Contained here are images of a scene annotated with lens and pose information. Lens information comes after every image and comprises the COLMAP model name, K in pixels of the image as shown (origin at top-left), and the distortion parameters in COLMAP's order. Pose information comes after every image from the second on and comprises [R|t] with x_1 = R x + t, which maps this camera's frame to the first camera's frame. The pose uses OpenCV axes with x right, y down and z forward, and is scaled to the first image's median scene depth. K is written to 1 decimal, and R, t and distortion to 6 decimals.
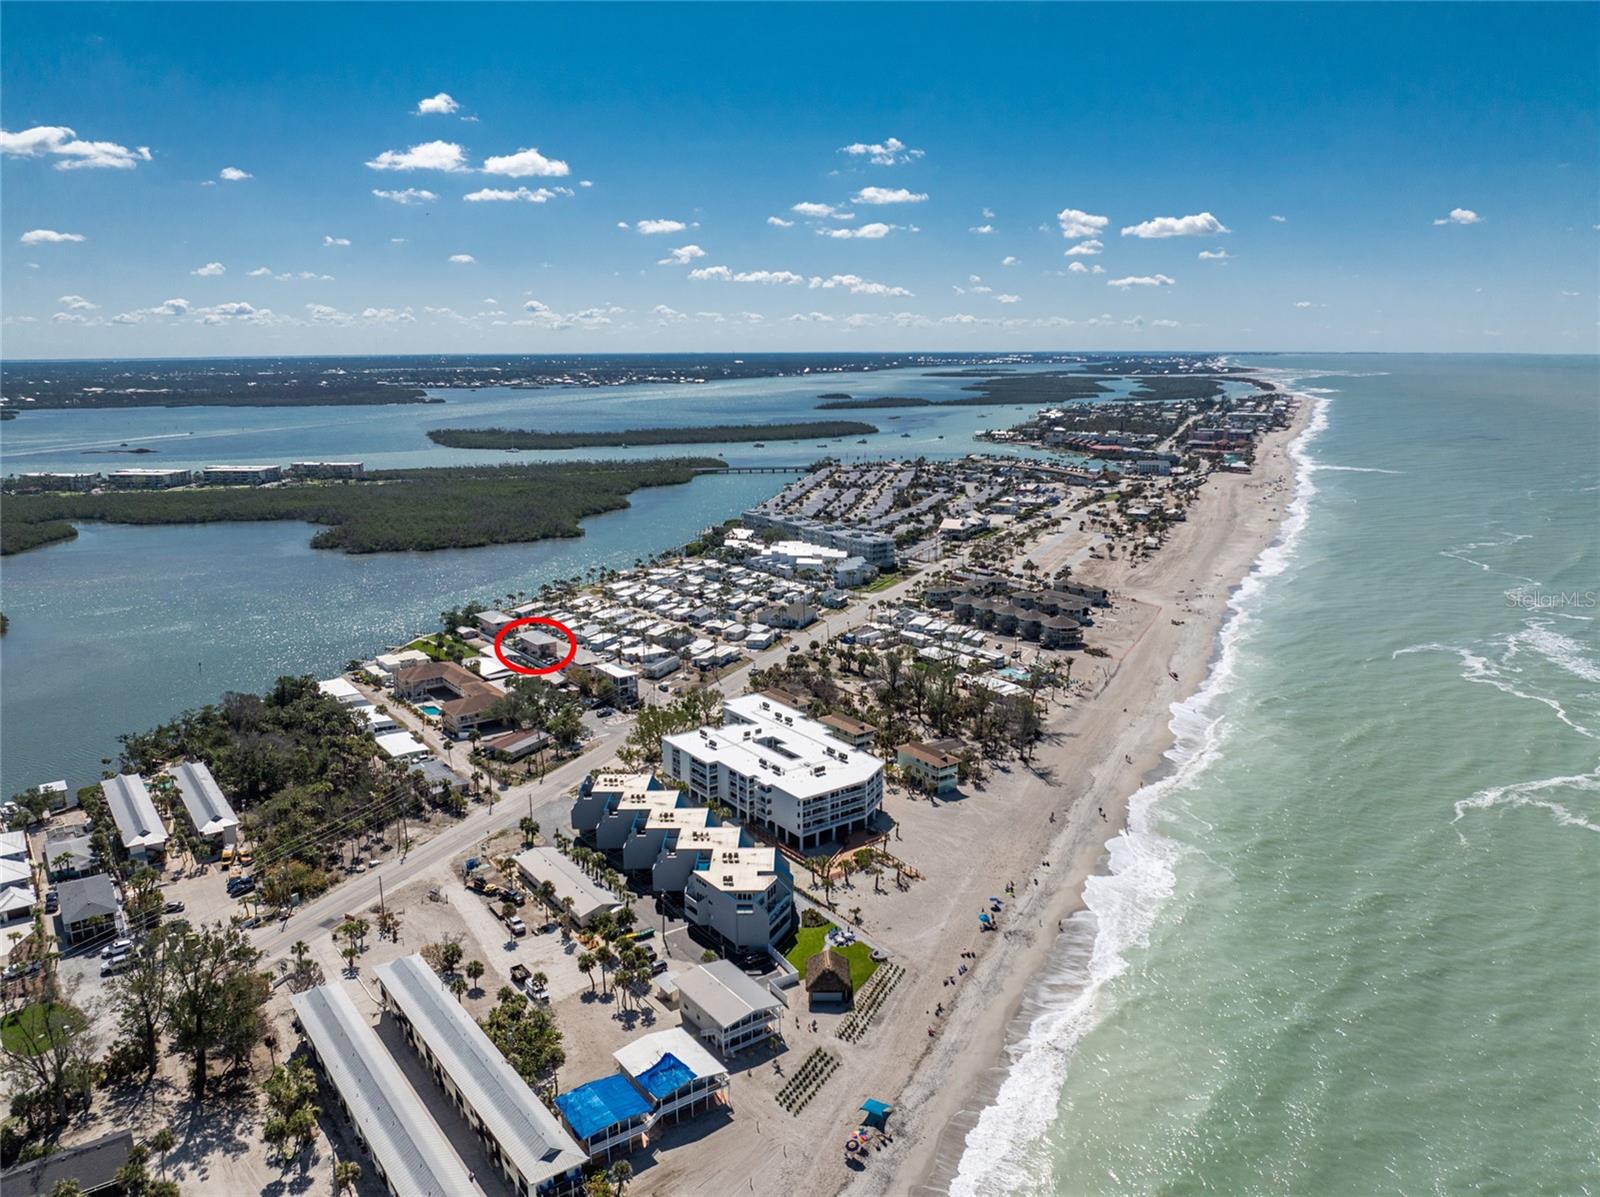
lens RADIAL K [[1138.2, 0, 806.4], [0, 1138.2, 574.4], [0, 0, 1]] dist [-0.027349, -0.019208]
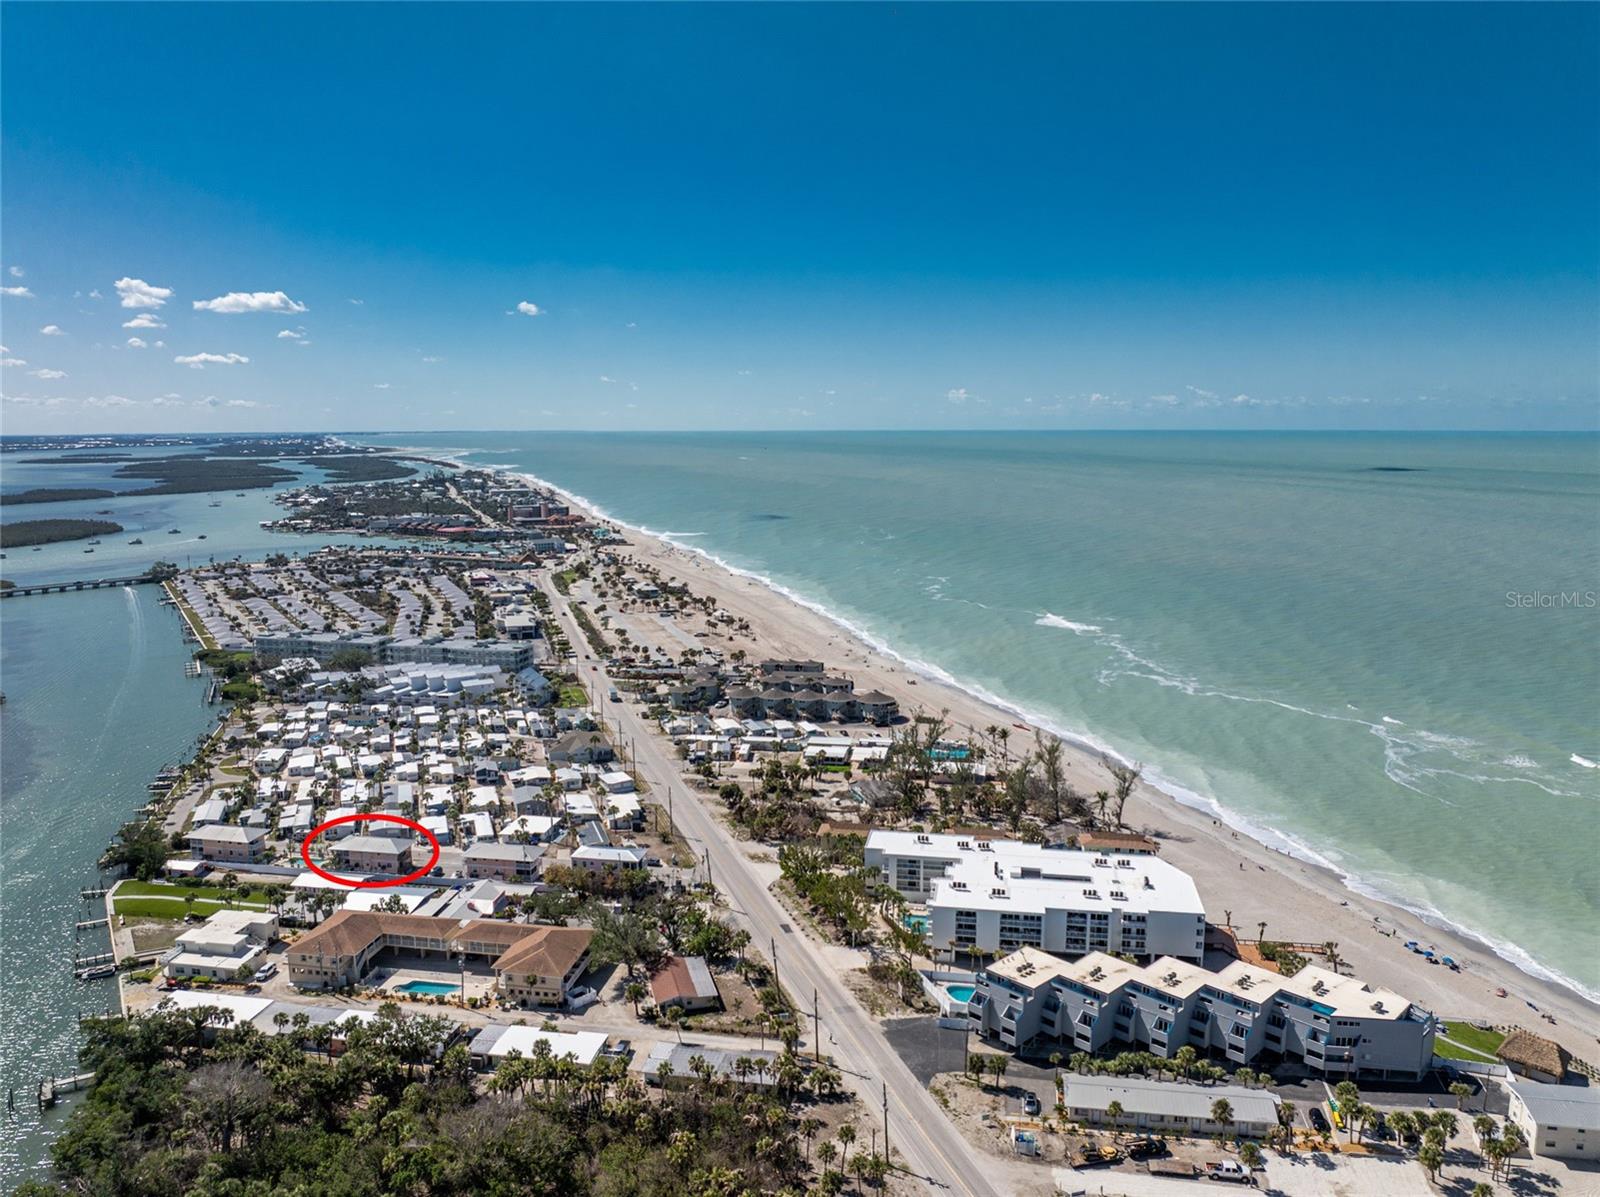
lens RADIAL K [[1138.2, 0, 806.4], [0, 1138.2, 574.4], [0, 0, 1]] dist [-0.027349, -0.019208]
pose [[0.722116, -0.085161, 0.686510, -0.570243], [0.132410, 0.991060, -0.016337, -0.065659], [-0.678982, 0.102699, 0.726936, 0.373215]]
